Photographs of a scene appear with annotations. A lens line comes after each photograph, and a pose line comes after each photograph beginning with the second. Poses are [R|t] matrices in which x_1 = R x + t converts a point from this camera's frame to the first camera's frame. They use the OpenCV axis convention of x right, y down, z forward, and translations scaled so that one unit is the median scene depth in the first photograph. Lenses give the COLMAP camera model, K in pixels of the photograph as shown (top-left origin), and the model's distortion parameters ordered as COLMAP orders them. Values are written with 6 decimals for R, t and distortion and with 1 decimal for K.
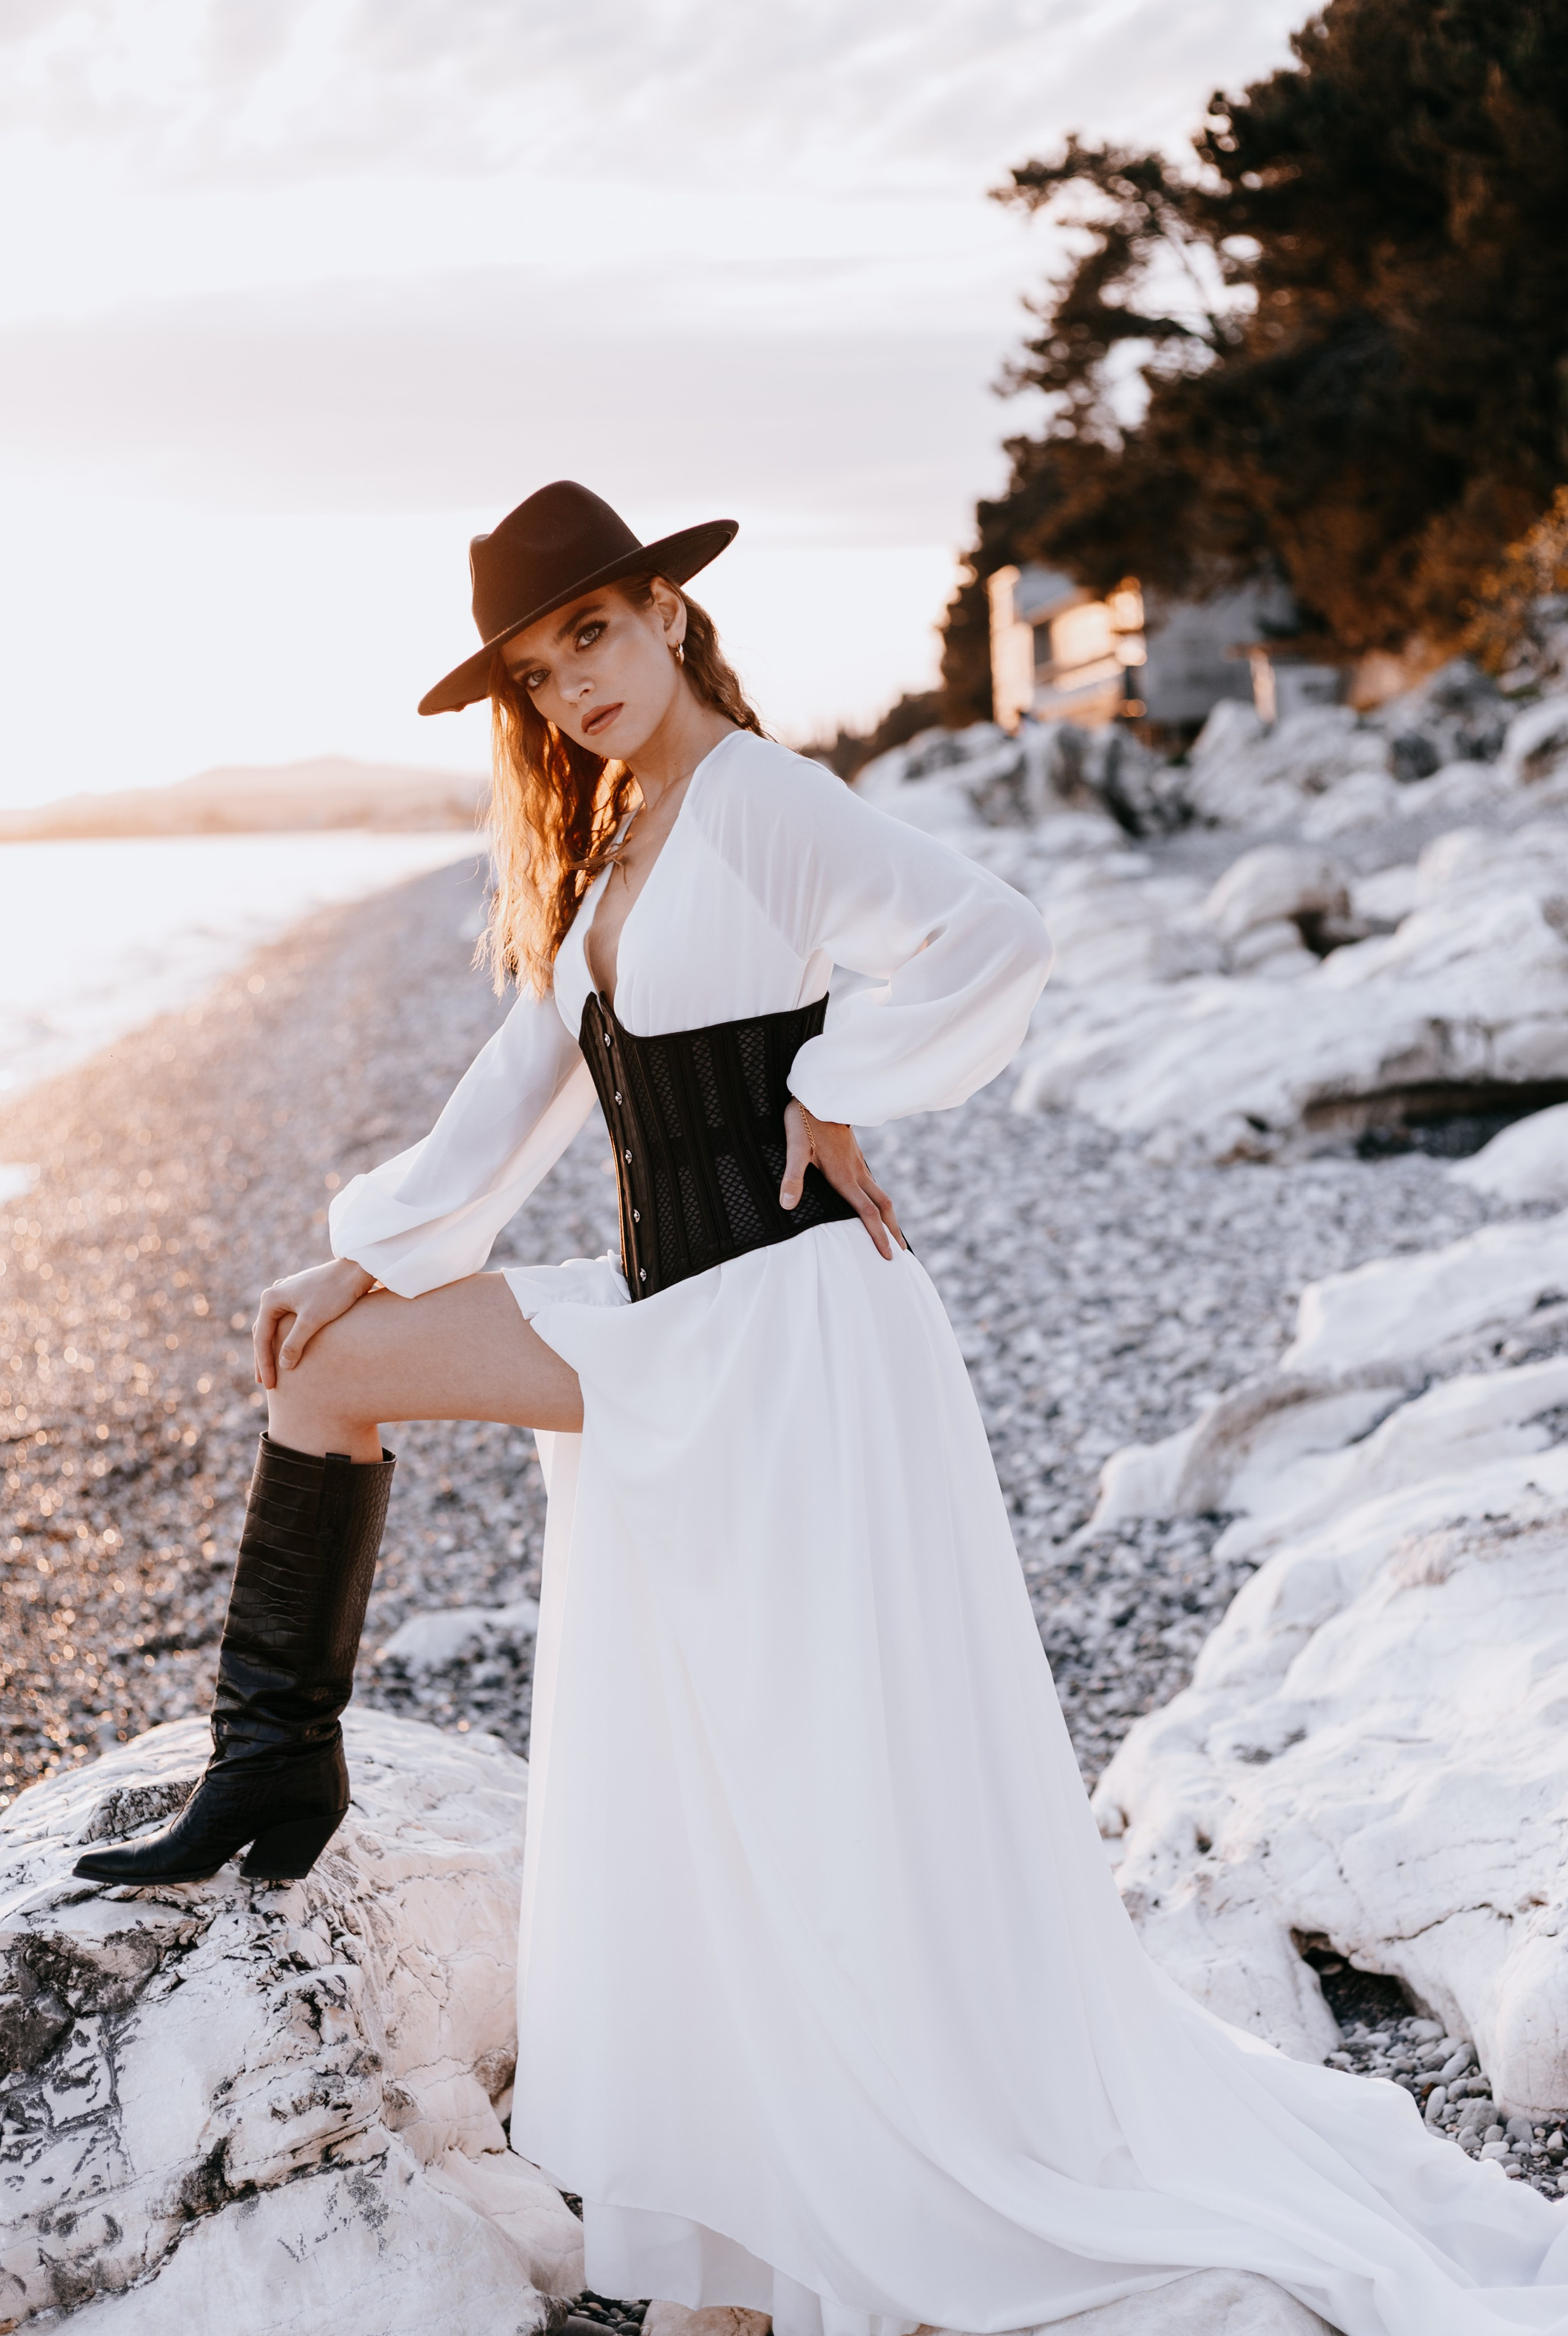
lens RADIAL K [[3685.9, 0, 782.9], [0, 3685.9, 1213.6], [0, 0, 1]] dist [-0.009356, 0.062563]
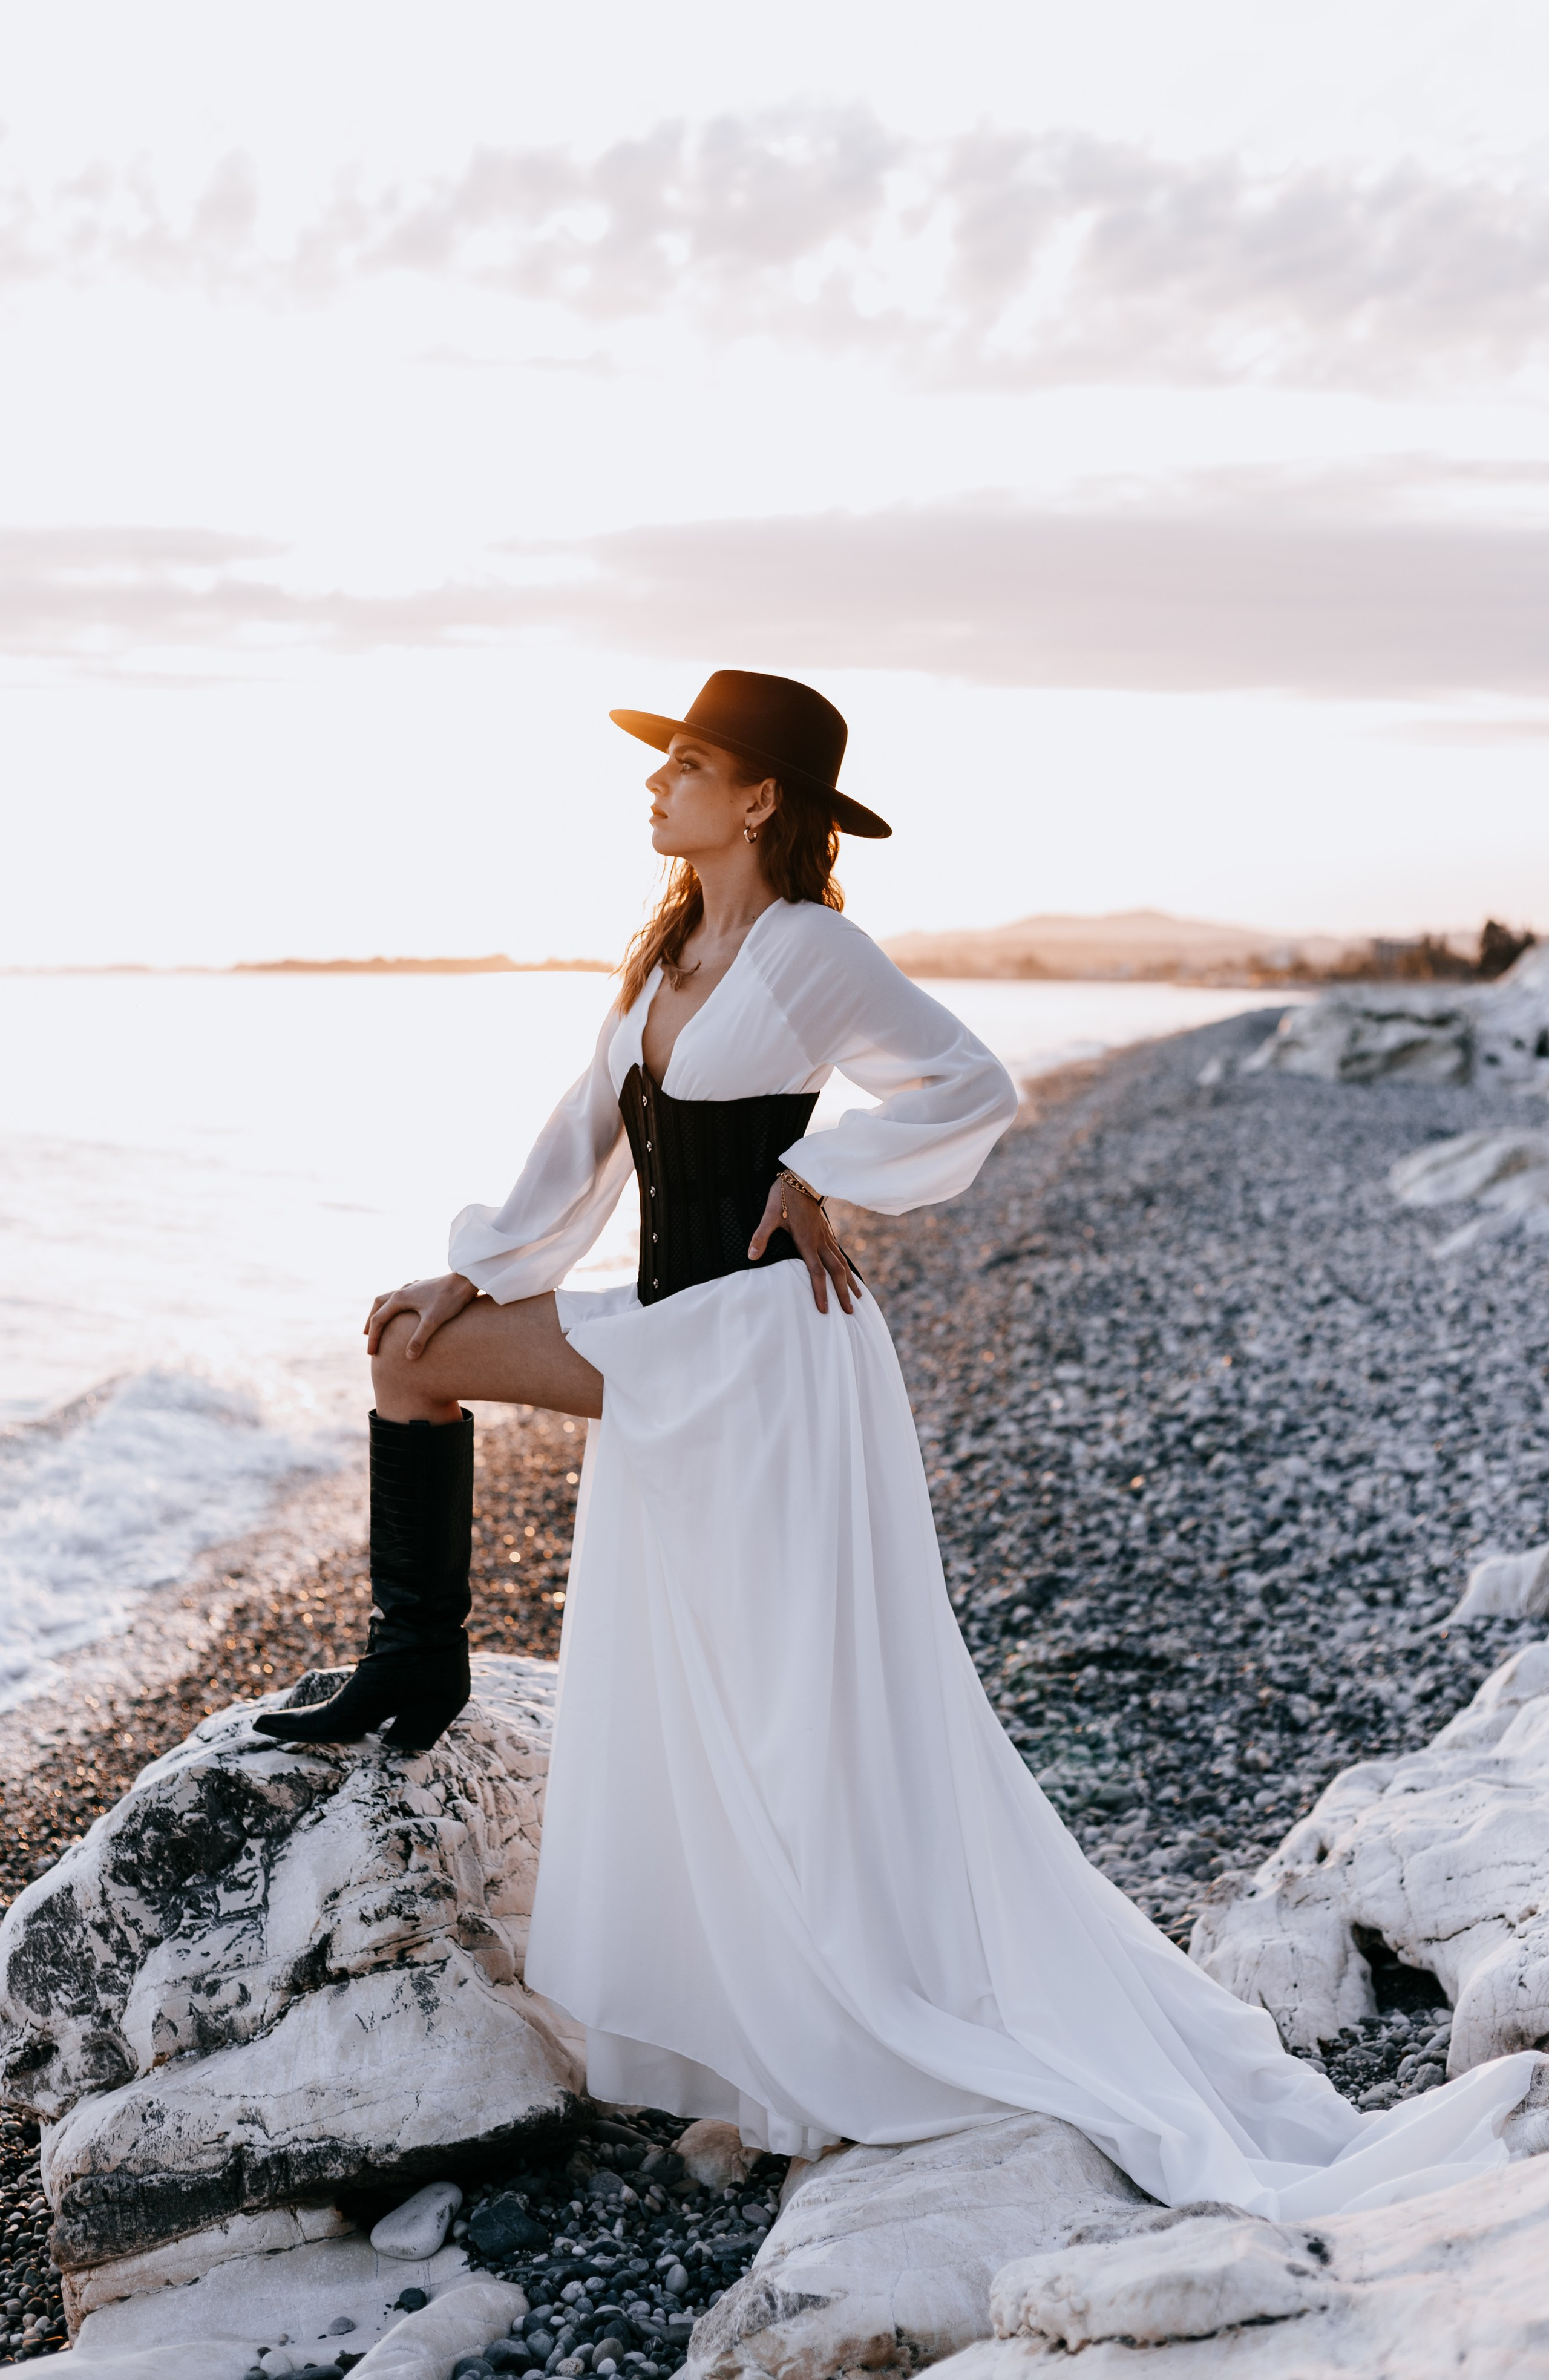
lens RADIAL K [[3501.0, 0, 774.5], [0, 3501.0, 1190.0], [0, 0, 1]] dist [0.006621, -0.048286]
pose [[0.973008, 0.065280, -0.221345, 0.238958], [-0.075059, 0.996527, -0.036052, 0.019078], [0.218223, 0.051693, 0.974529, -0.174054]]
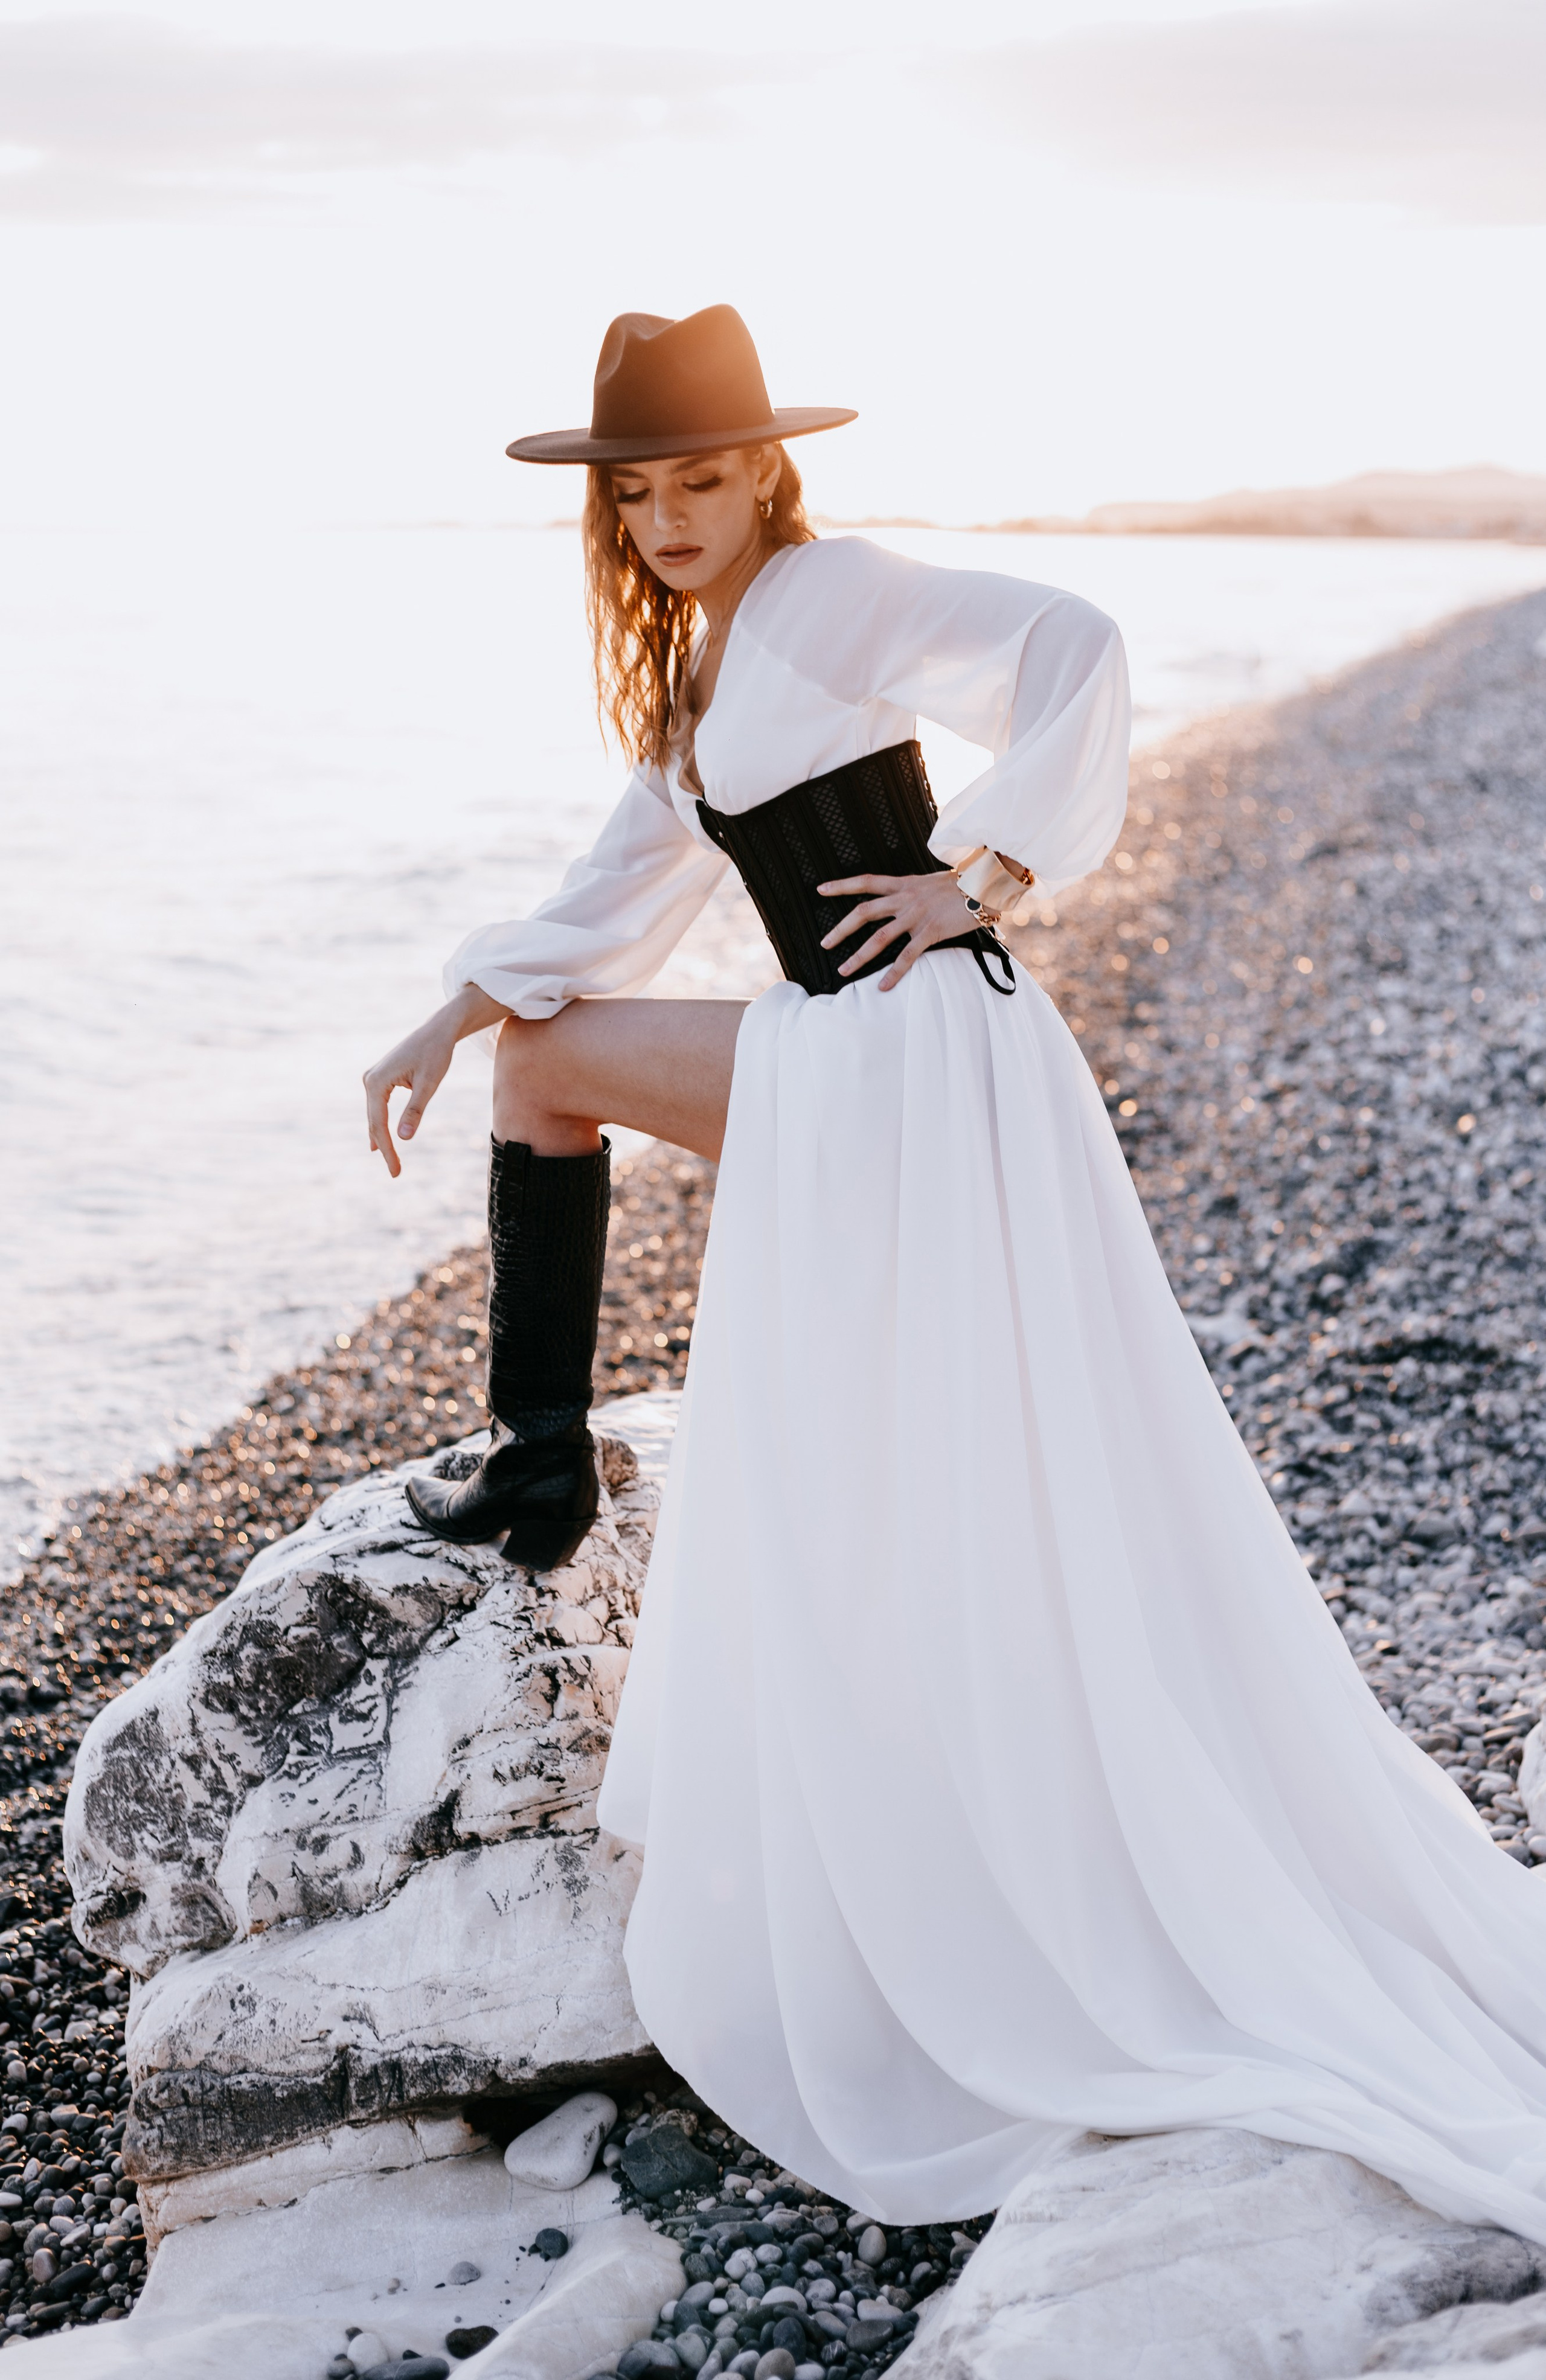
lens RADIAL K [[3501.6, 0, 773.0], [0, 3501.6, 1190.0], [0, 0, 1]] dist [0.006621, -0.048286]
pose [[0.948484, 0.110199, -0.297044, 0.198495], [-0.085429, 0.991789, 0.095161, -0.022776], [0.305091, -0.064882, 0.950110, 0.072814]]
